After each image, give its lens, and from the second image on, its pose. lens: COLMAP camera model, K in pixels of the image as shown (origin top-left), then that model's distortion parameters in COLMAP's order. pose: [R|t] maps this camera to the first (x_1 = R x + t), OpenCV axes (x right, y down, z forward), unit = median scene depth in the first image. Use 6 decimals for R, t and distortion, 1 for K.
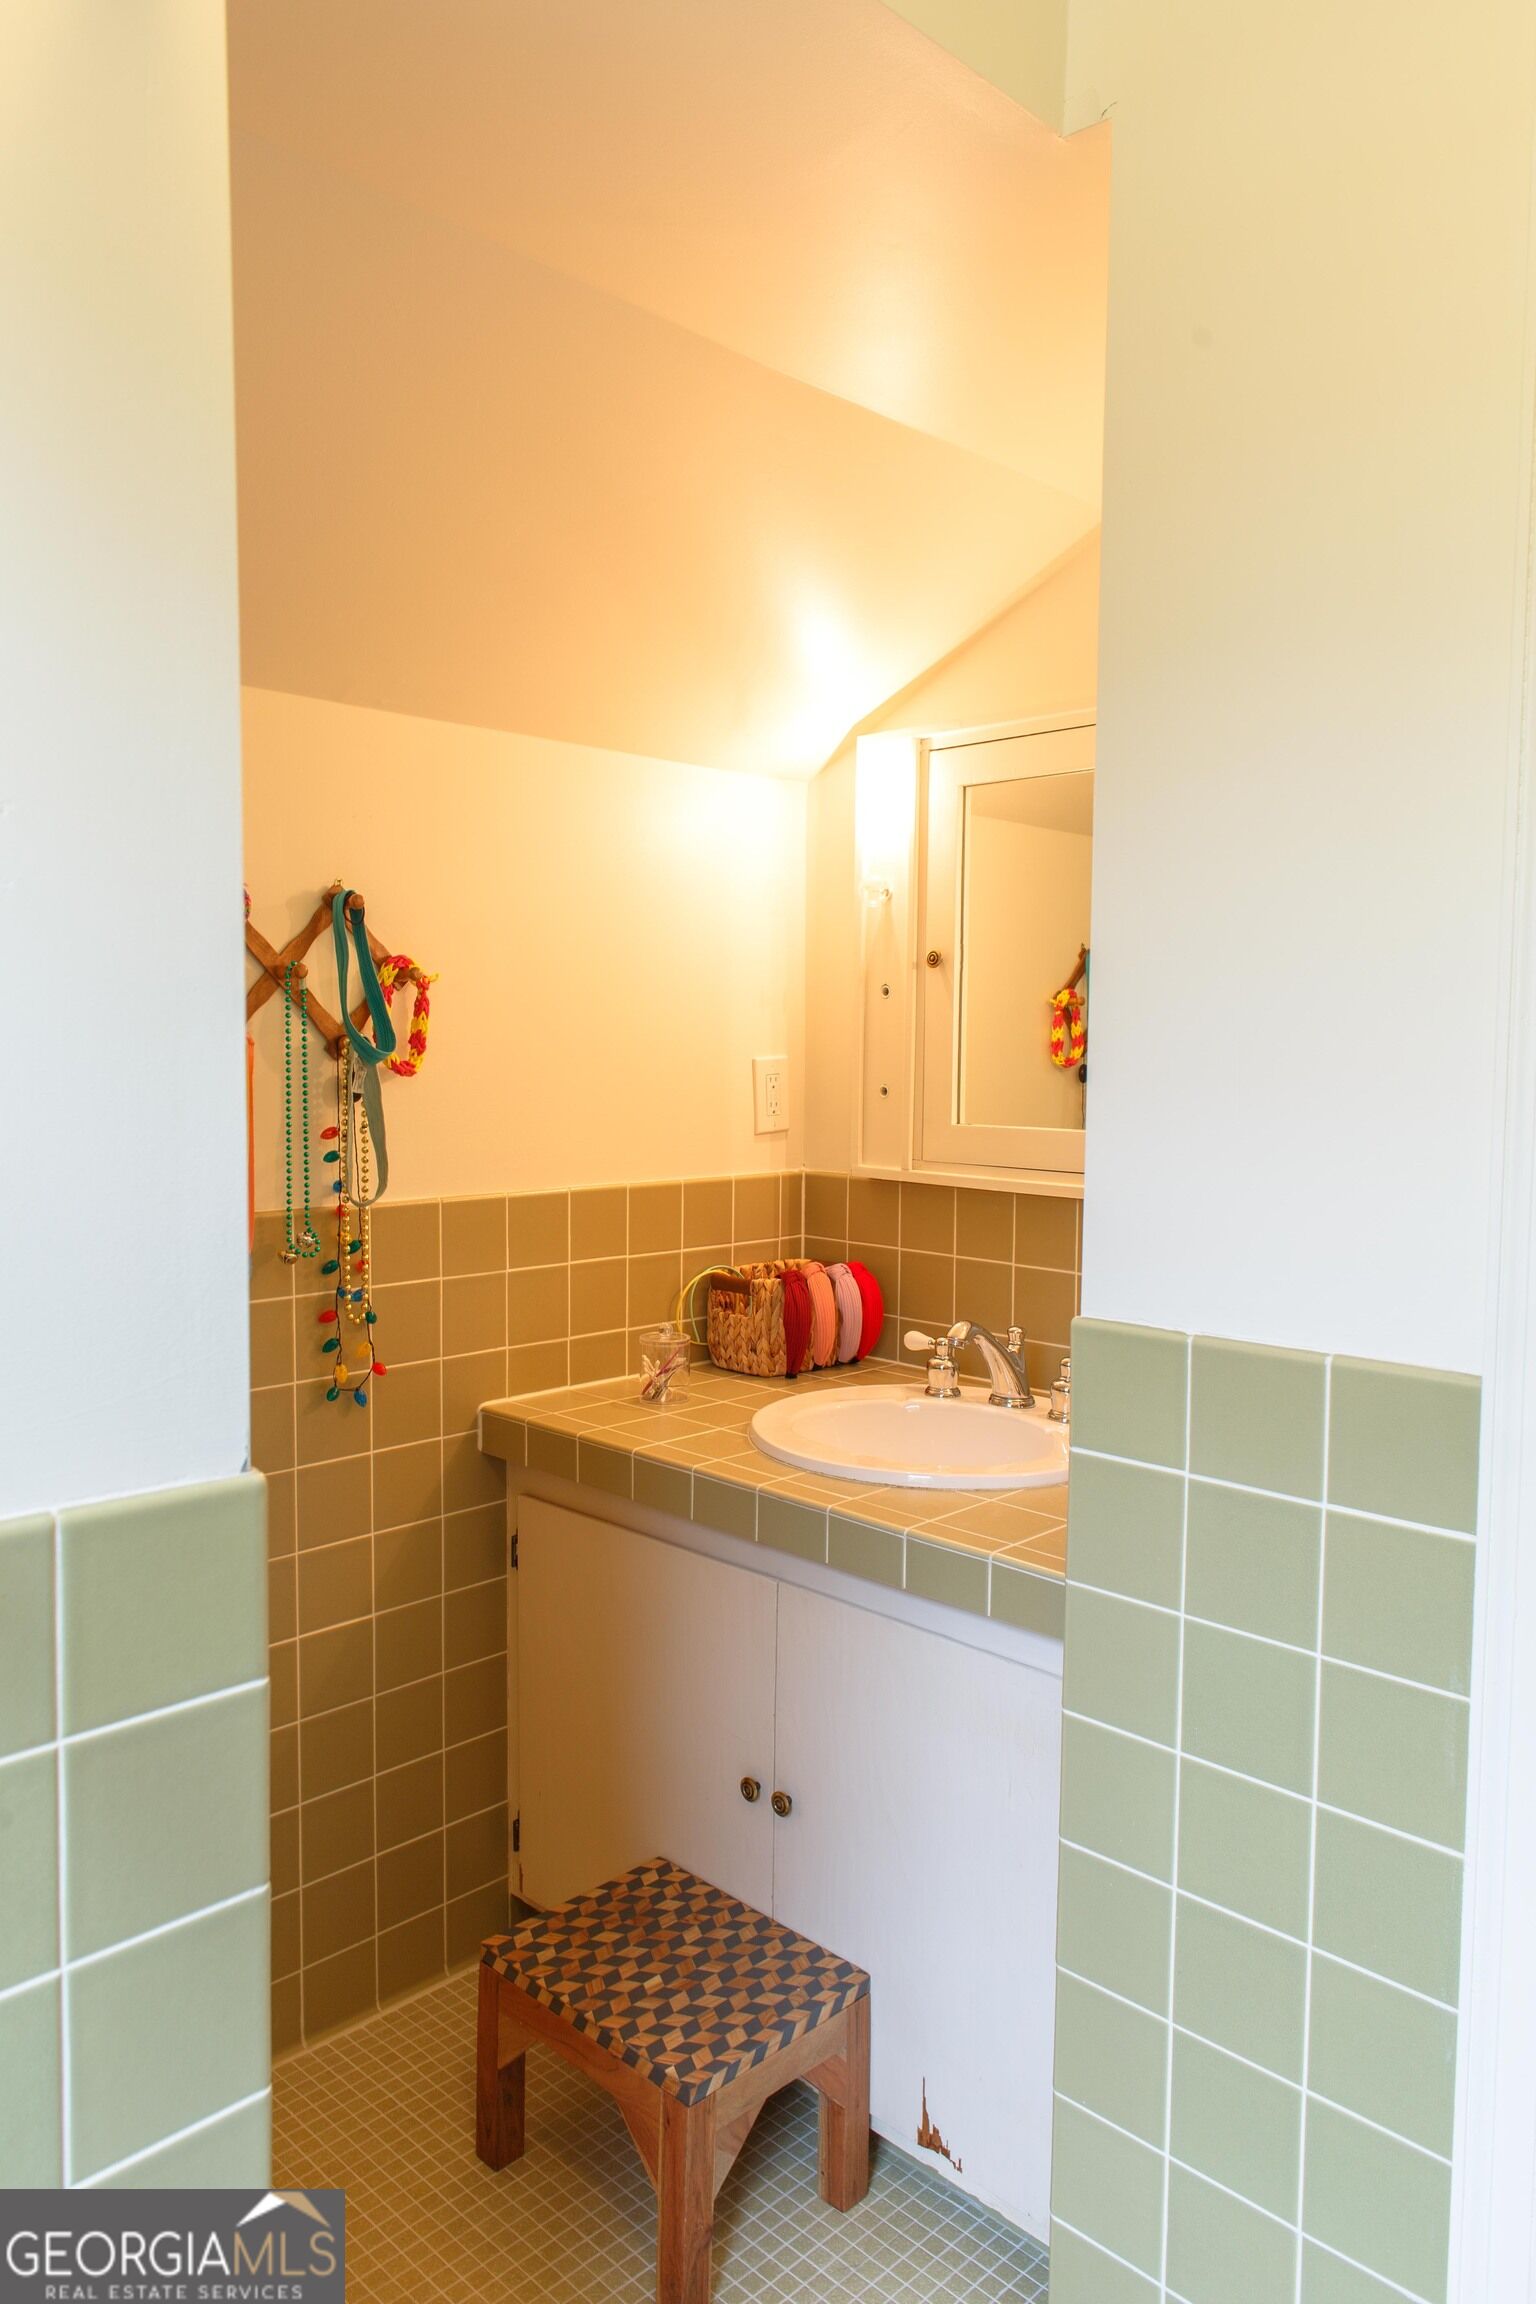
lens RADIAL K [[1545.6, 0, 797.6], [0, 1545.6, 1084.2], [0, 0, 1]] dist [0.006280, 0.000330]
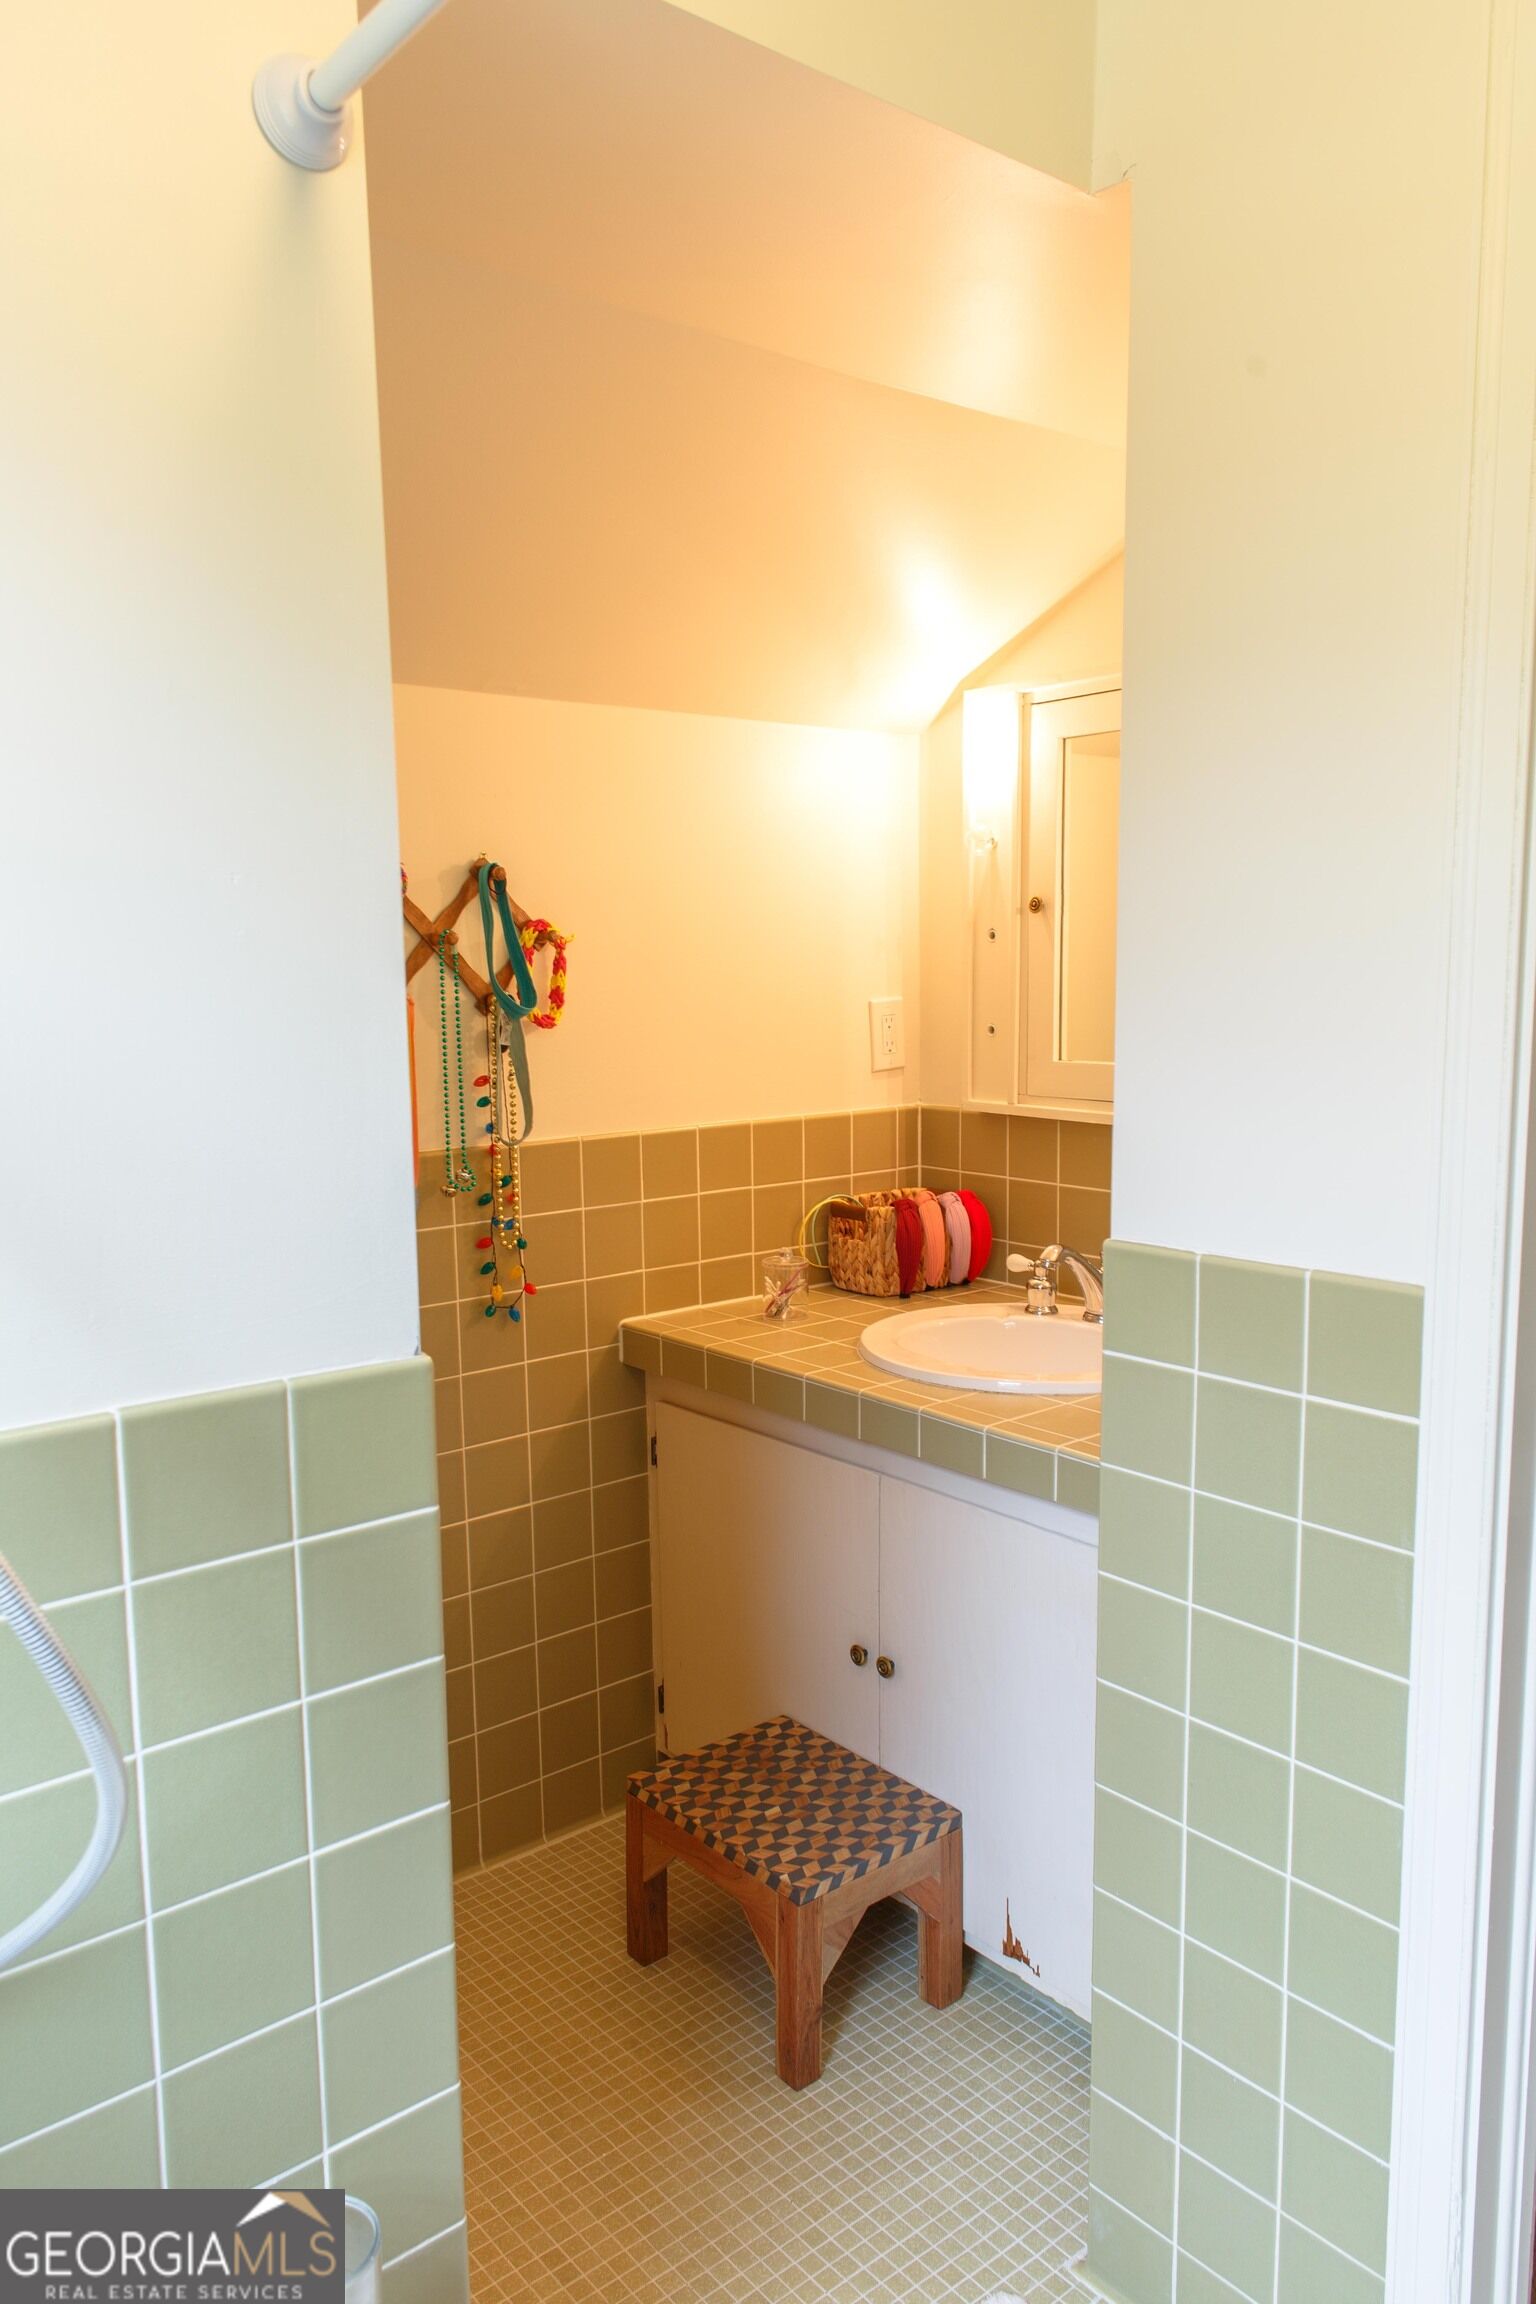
lens RADIAL K [[1545.6, 0, 797.6], [0, 1545.6, 1084.2], [0, 0, 1]] dist [0.006280, 0.000330]
pose [[0.995249, -0.014638, -0.096252, 0.037170], [0.019139, 0.998758, 0.046005, -0.014432], [0.095459, -0.047629, 0.994293, -0.103886]]
